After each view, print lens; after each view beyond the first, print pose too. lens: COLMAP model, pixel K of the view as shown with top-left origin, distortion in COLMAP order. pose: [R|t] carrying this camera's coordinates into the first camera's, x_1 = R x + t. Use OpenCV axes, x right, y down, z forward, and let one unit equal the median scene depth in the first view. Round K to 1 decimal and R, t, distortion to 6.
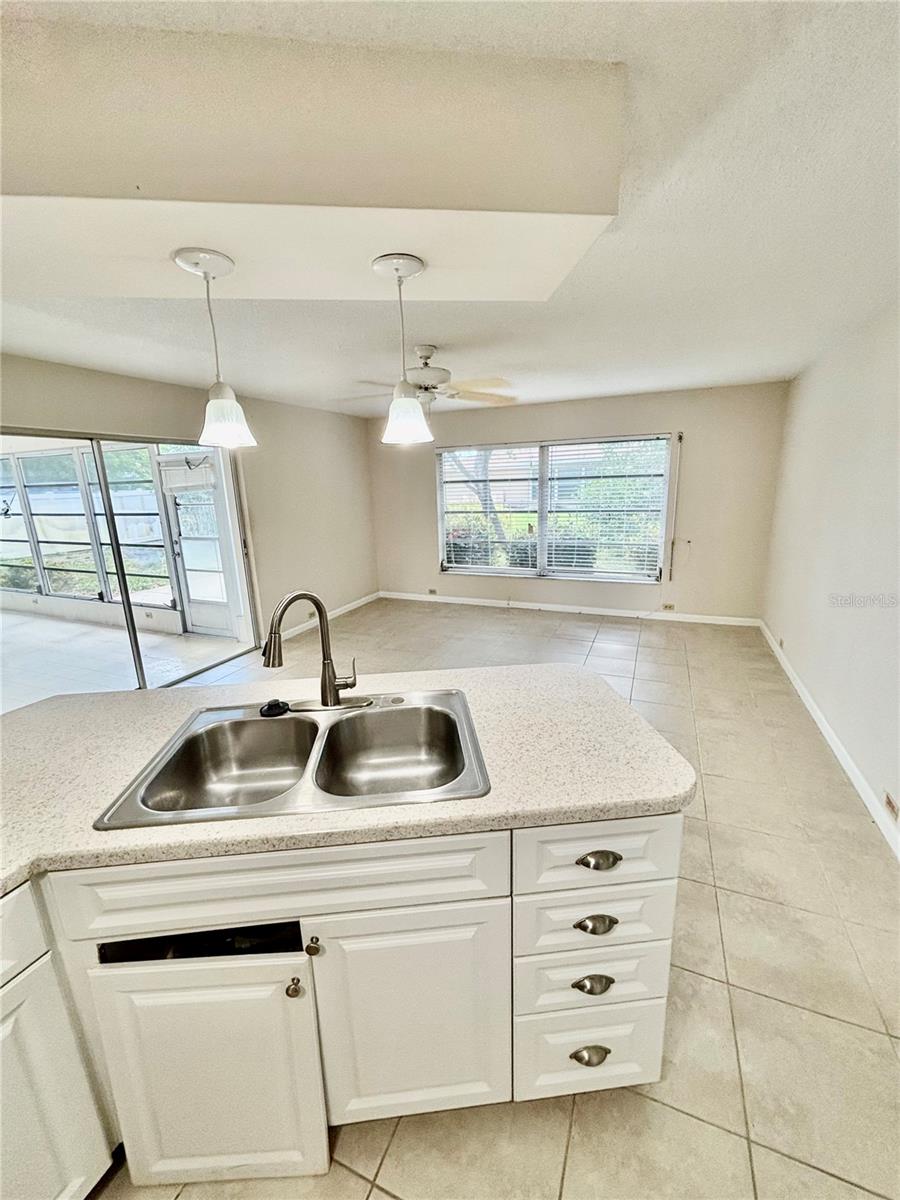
lens RADIAL K [[485.2, 0, 450.1], [0, 485.2, 599.1], [0, 0, 1]] dist [-0.003543, 0.000185]
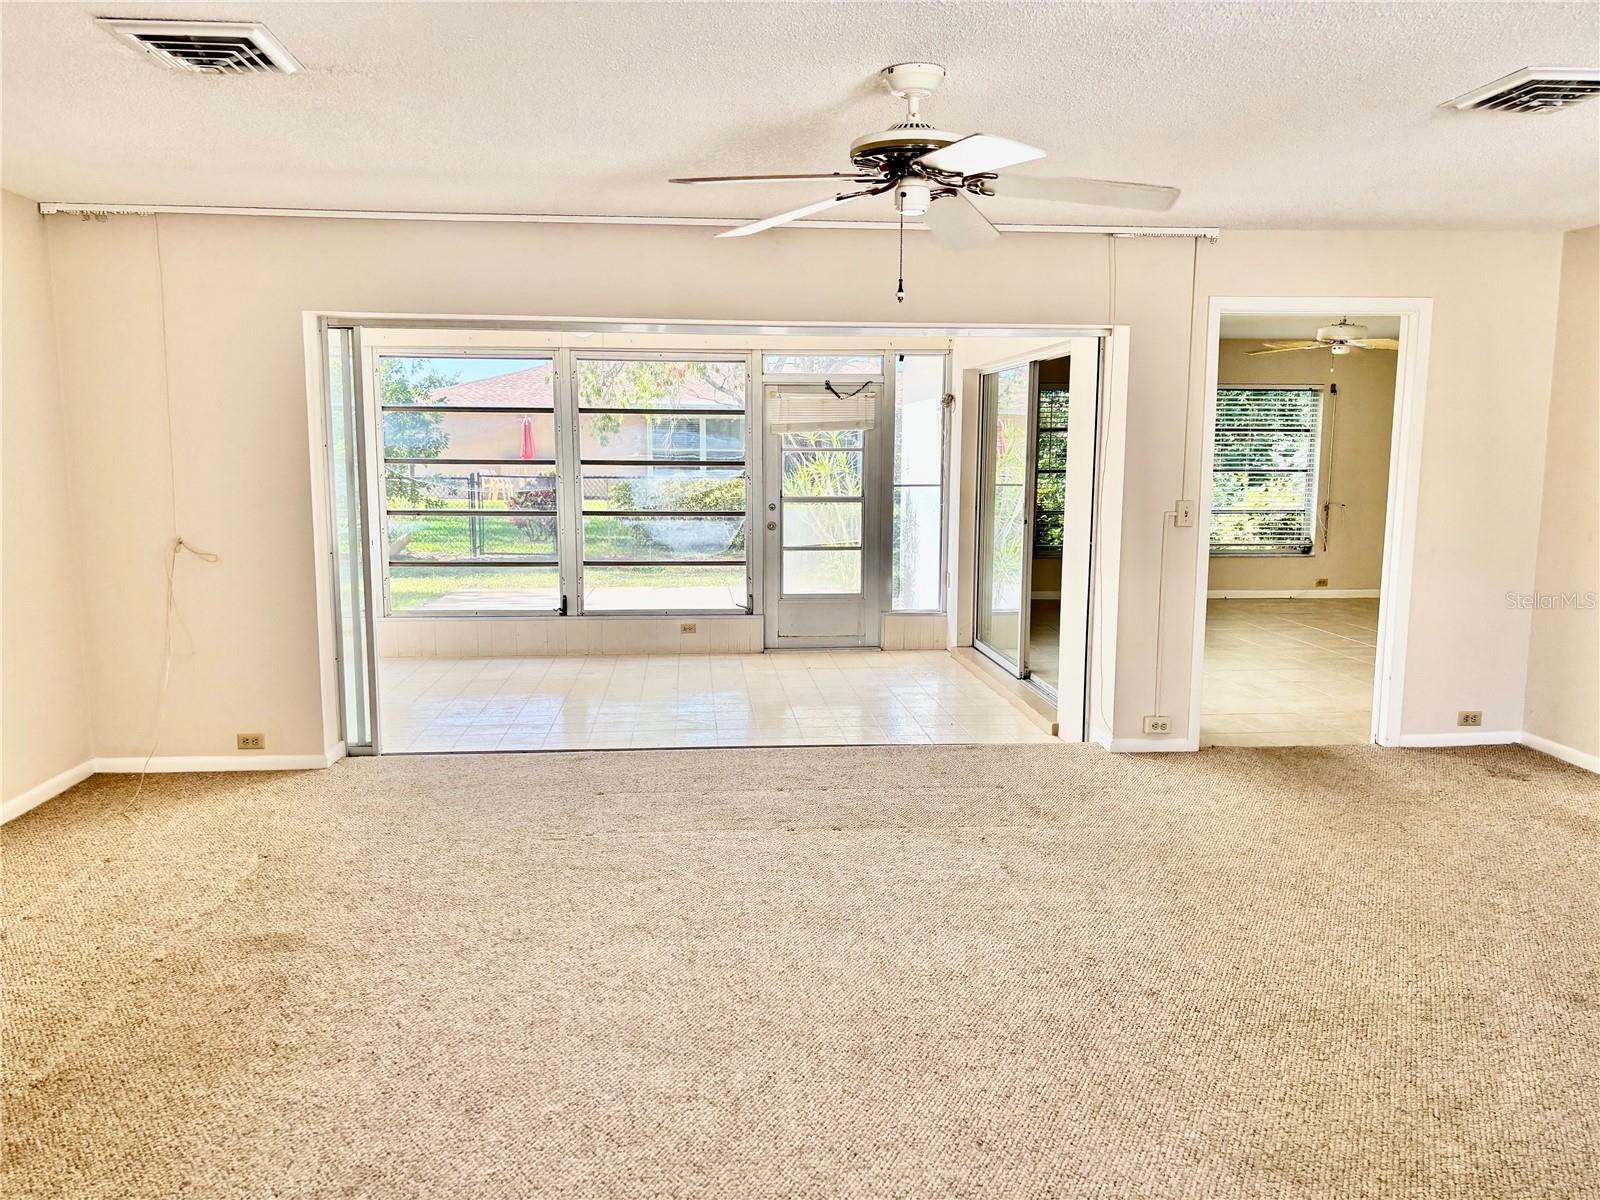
lens RADIAL K [[1201.4, 0, 798.2], [0, 1201.4, 610.0], [0, 0, 1]] dist [0.047465, -0.055176]
pose [[0.880338, -0.034579, 0.473085, -1.371849], [0.079080, 0.994081, -0.074496, 0.150660], [-0.467709, 0.102993, 0.877861, -0.431976]]
